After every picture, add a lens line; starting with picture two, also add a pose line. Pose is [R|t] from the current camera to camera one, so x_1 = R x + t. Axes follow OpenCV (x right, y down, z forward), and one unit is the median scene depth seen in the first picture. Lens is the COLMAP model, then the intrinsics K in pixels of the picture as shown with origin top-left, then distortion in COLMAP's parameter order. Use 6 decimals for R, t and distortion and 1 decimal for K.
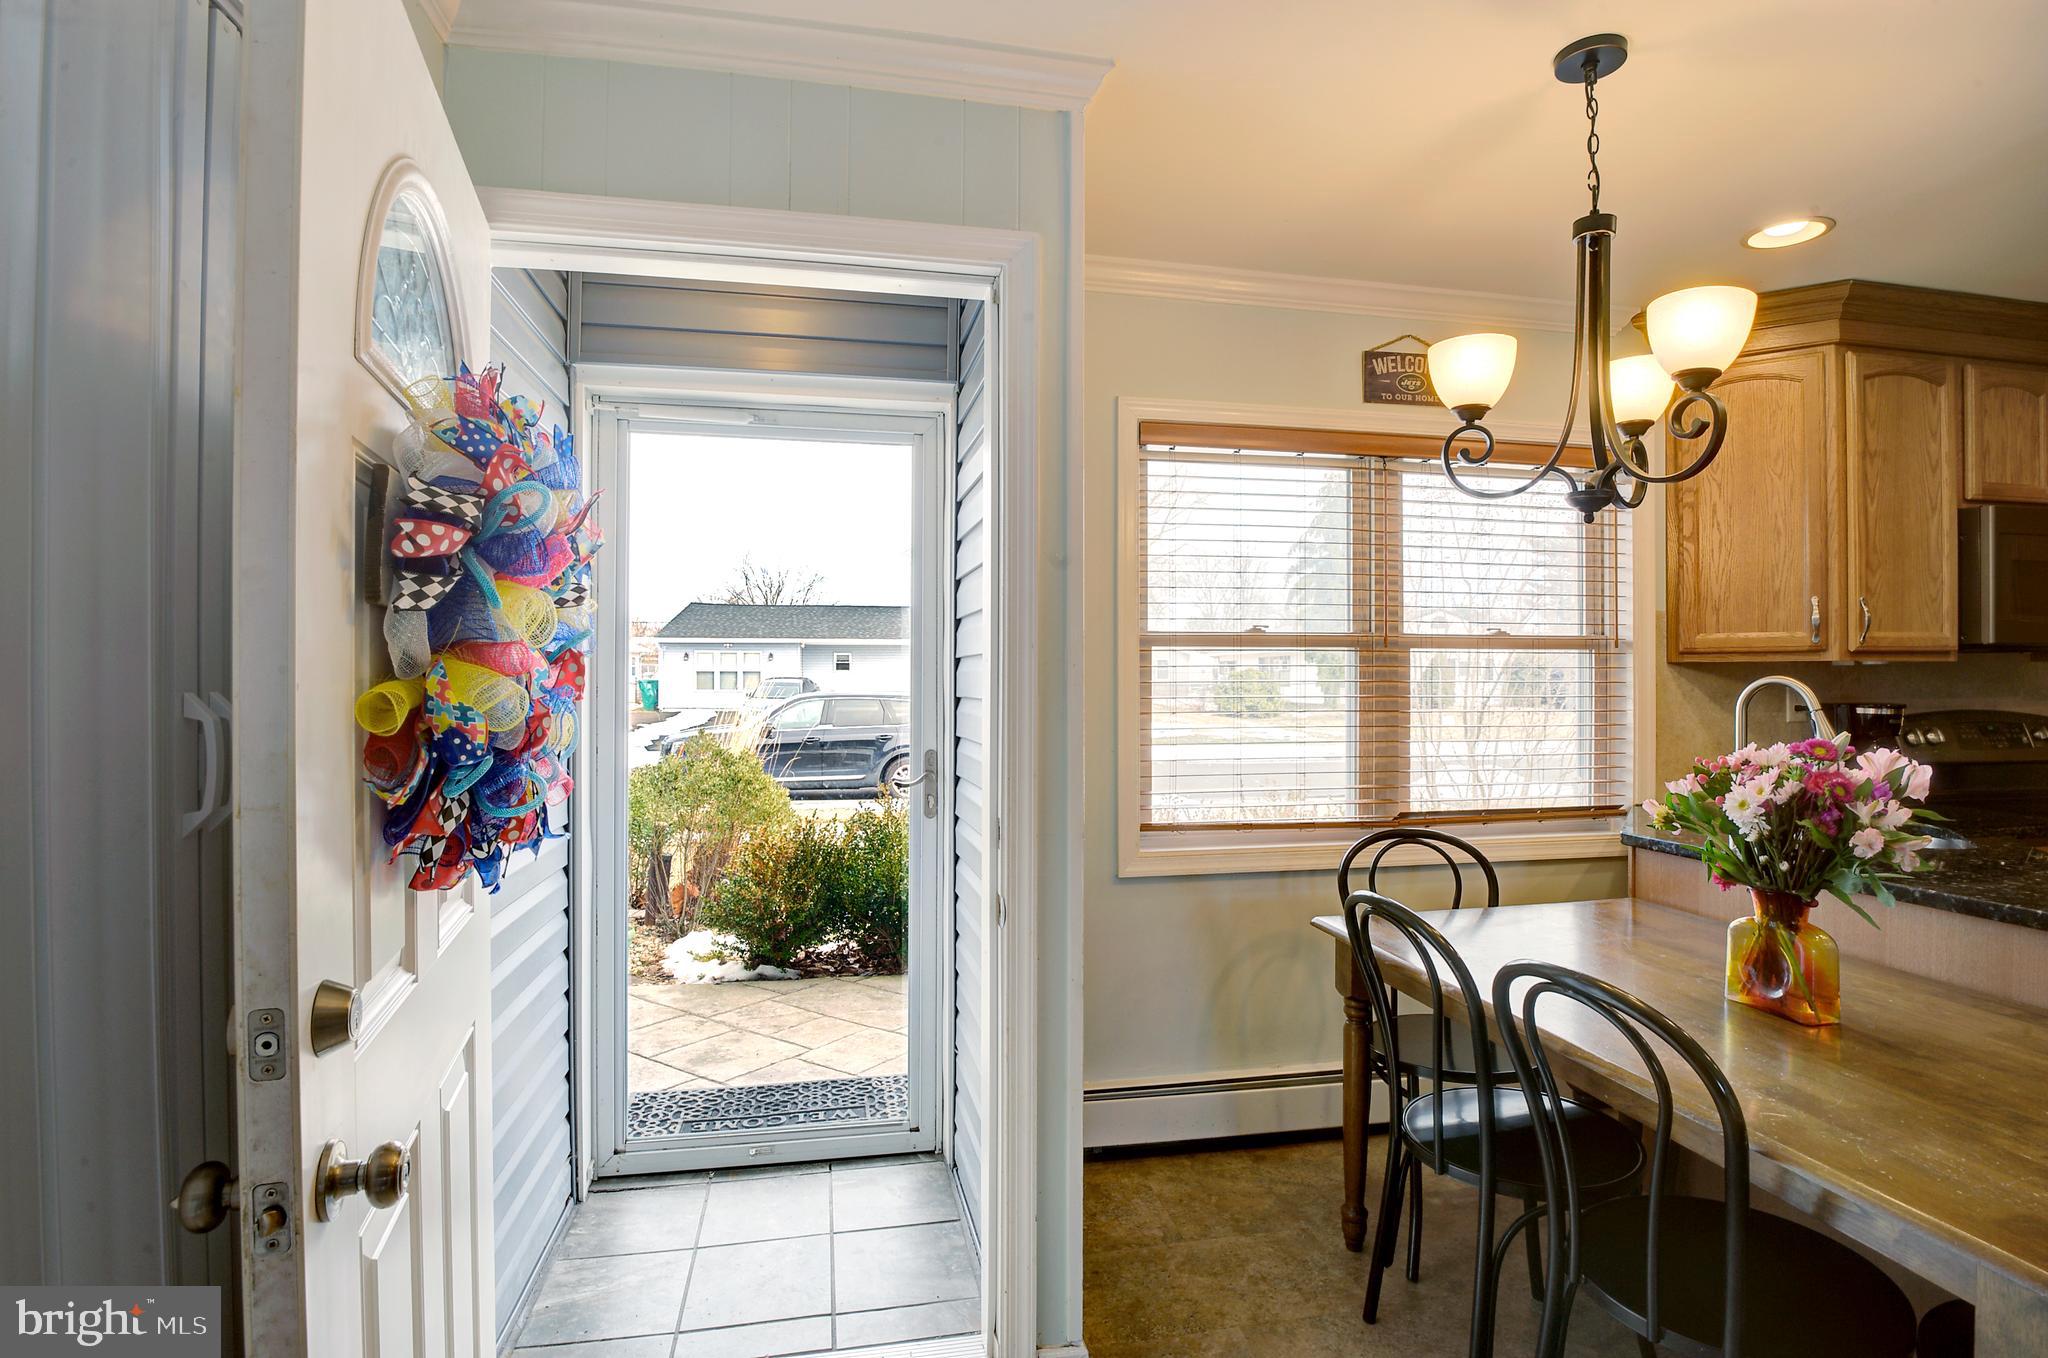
lens RADIAL K [[992.3, 0, 1028.1], [0, 992.3, 678.4], [0, 0, 1]] dist [-0.026384, -0.003020]
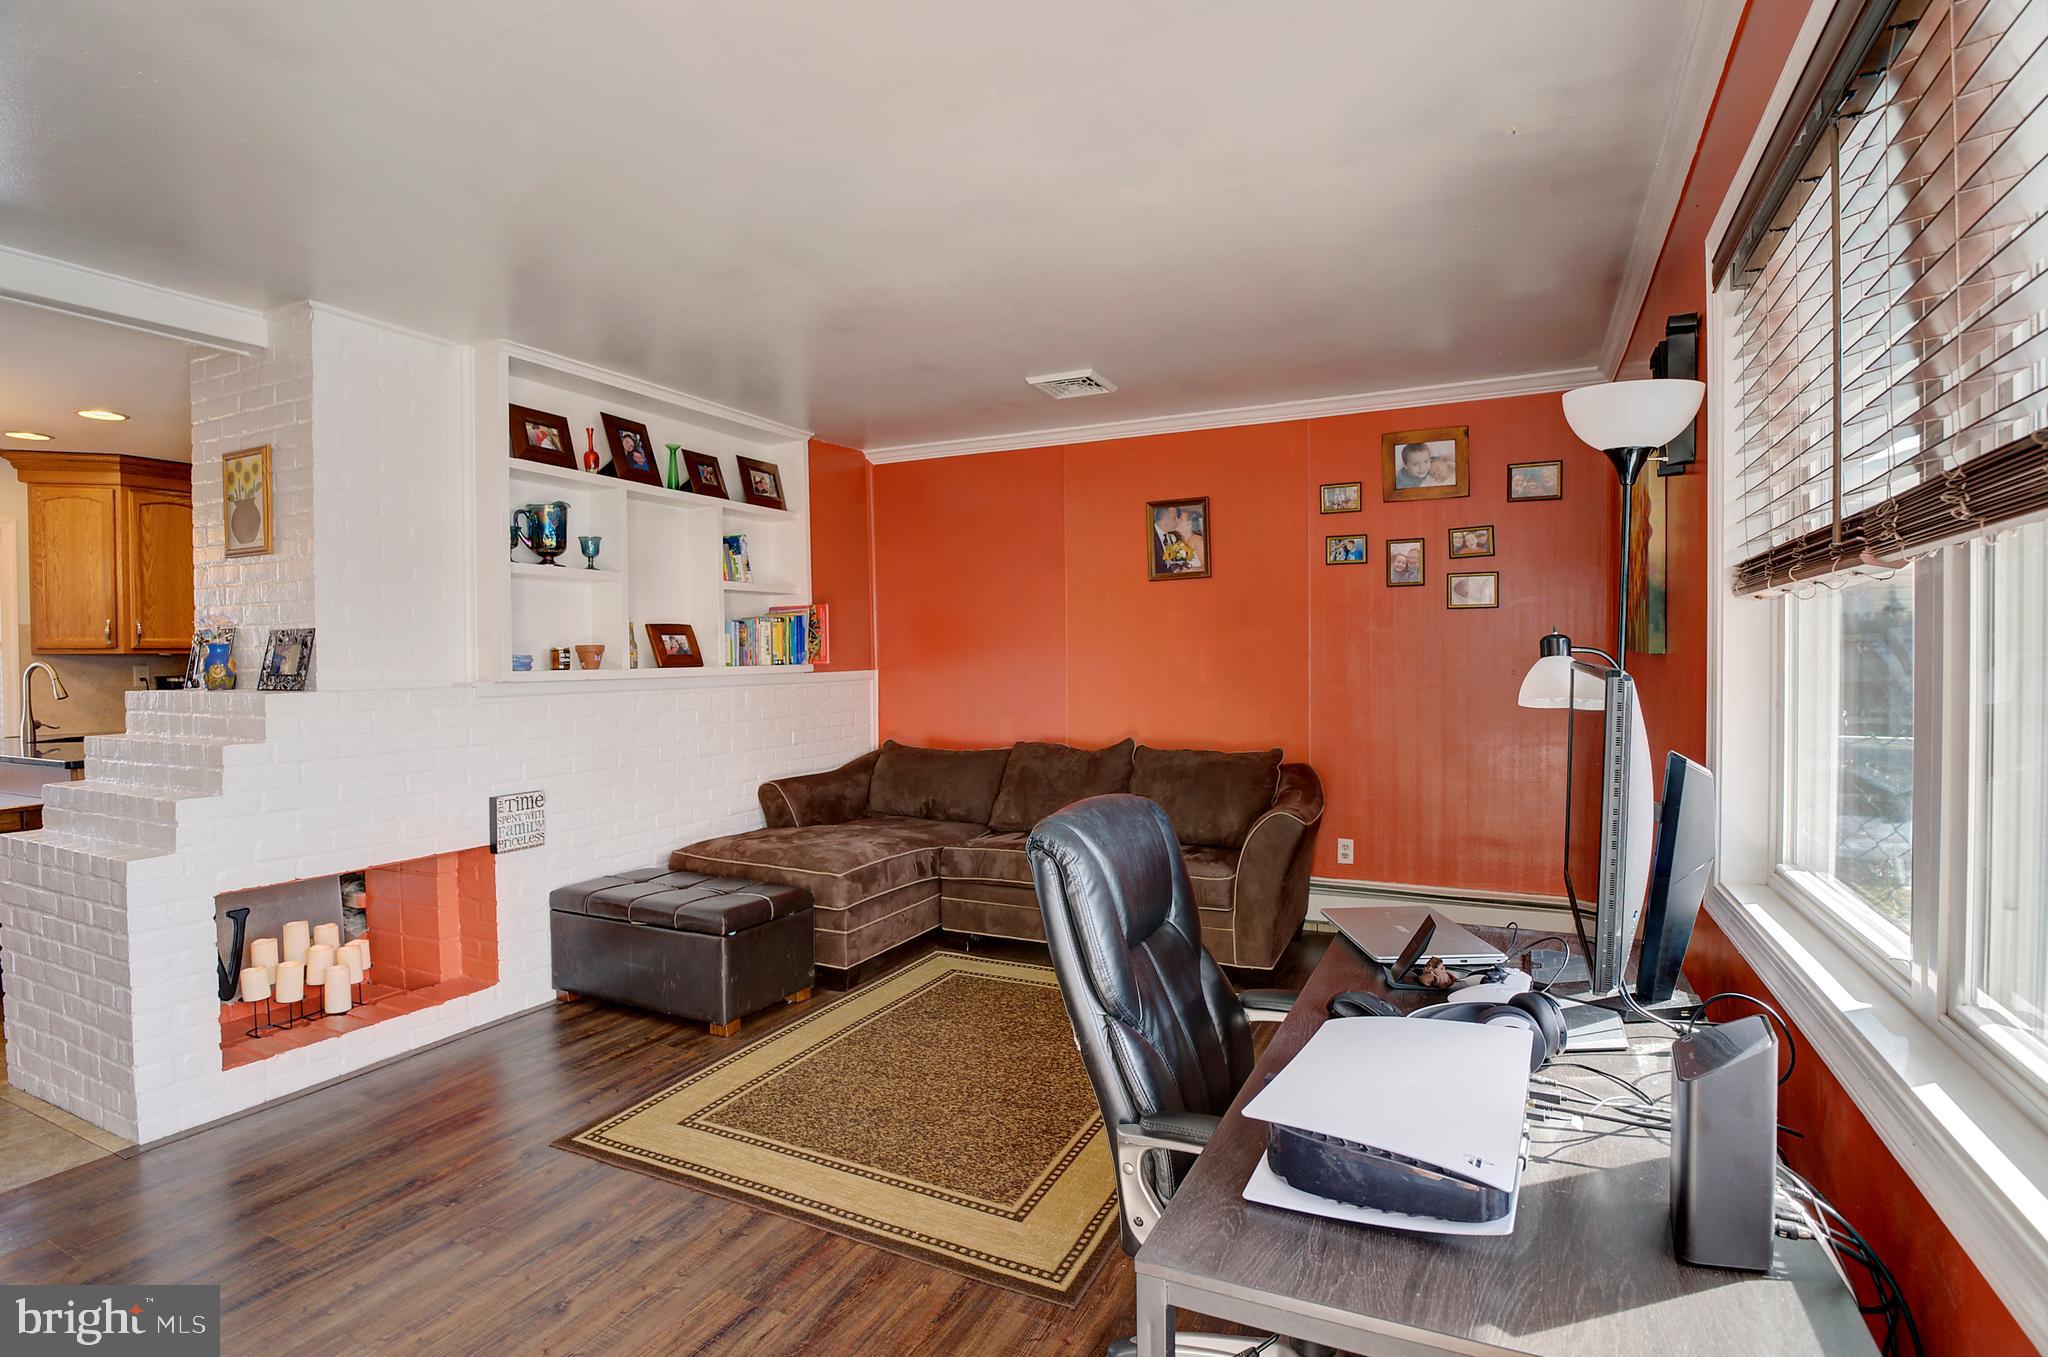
lens RADIAL K [[1007.7, 0, 1026.3], [0, 1007.7, 675.2], [0, 0, 1]] dist [-0.027684, -0.002265]
pose [[0.604605, -0.017862, 0.796325, 0.370064], [0.005829, 0.999821, 0.018001, 0.000073], [-0.796504, -0.006241, 0.604601, -1.561958]]
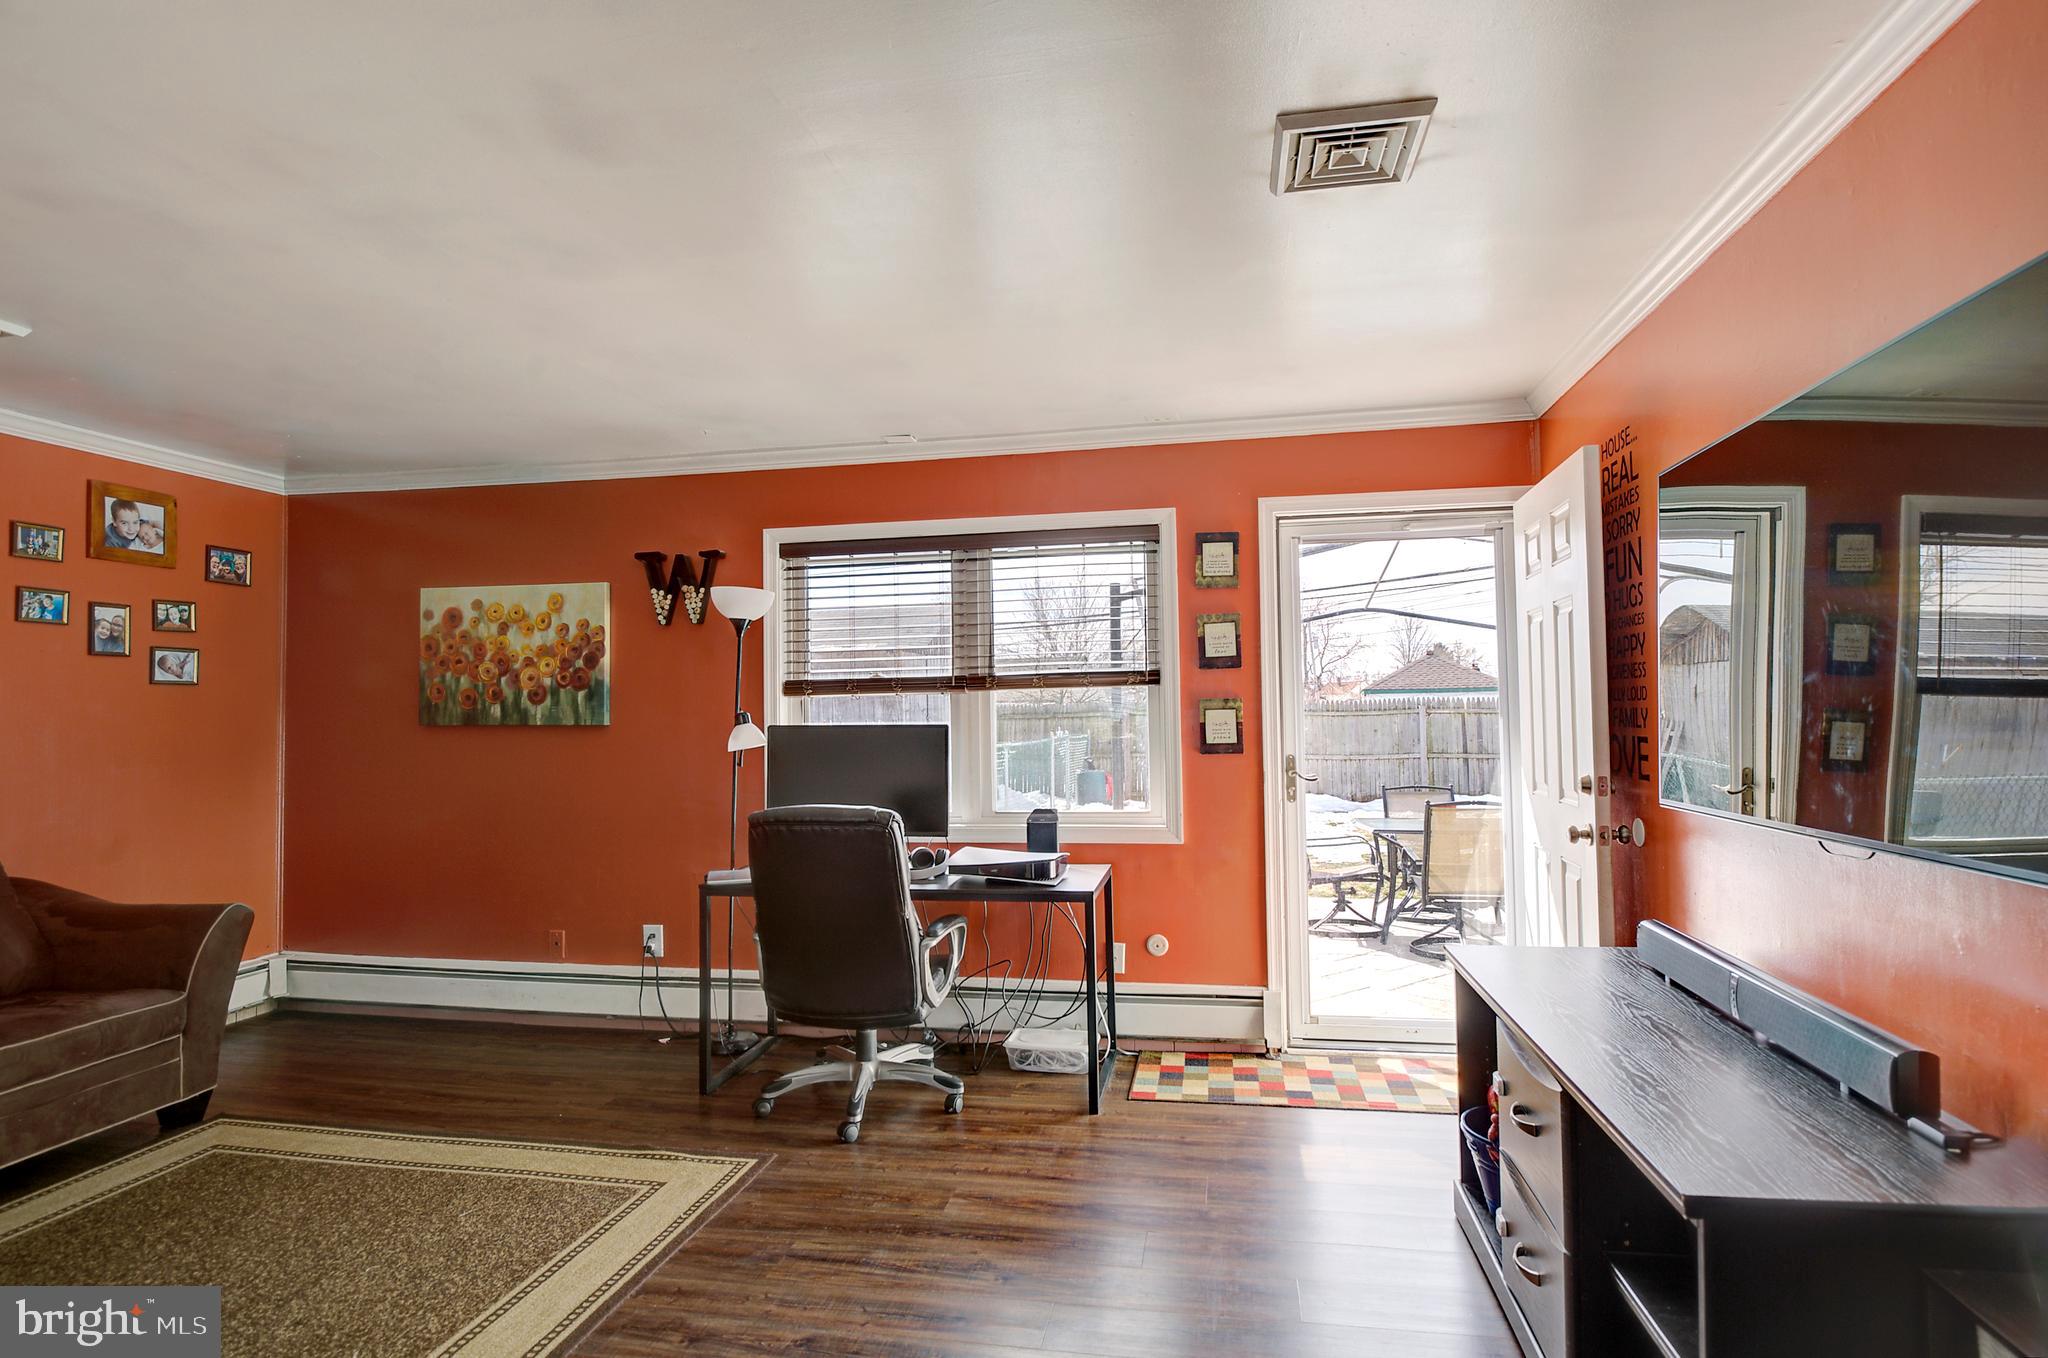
lens RADIAL K [[1079.0, 0, 1024.0], [0, 1079.0, 679.0], [0, 0, 1]] dist [-0.024881, -0.000096]
pose [[-0.928873, 0.028879, 0.369271, 0.260708], [0.017351, 0.999254, -0.034503, -0.003079], [-0.369992, -0.025642, -0.928681, -0.176551]]
